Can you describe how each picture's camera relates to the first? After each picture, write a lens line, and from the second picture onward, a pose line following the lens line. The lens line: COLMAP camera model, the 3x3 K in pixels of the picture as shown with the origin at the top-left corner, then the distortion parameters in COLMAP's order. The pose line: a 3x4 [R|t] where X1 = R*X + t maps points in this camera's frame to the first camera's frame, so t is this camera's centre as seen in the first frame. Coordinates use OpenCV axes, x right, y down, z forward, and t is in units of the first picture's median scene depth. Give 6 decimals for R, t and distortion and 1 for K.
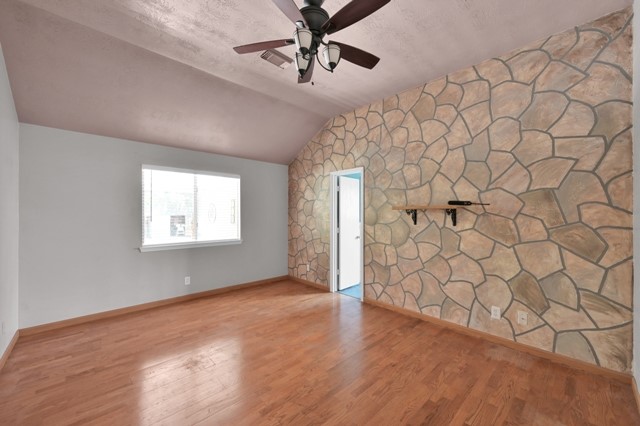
lens RADIAL K [[256.4, 0, 321.7], [0, 256.4, 212.5], [0, 0, 1]] dist [0.002732, 0.000388]
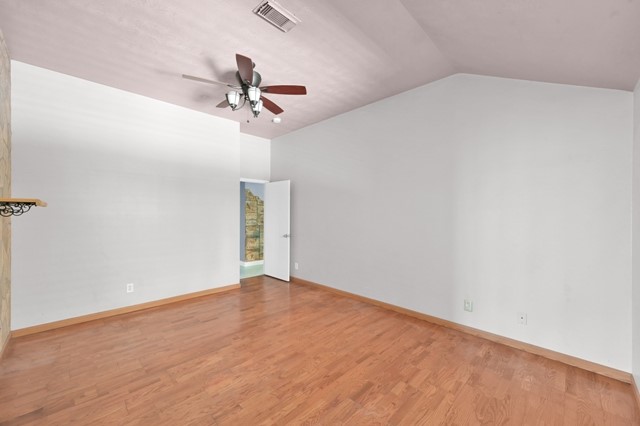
lens RADIAL K [[256.4, 0, 320.0], [0, 256.4, 213.0], [0, 0, 1]] dist [0.002732, 0.000388]
pose [[-0.999641, -0.003706, -0.026519, -0.340042], [-0.003896, 0.999967, 0.007113, -0.003382], [0.026492, 0.007214, -0.999623, 2.073550]]
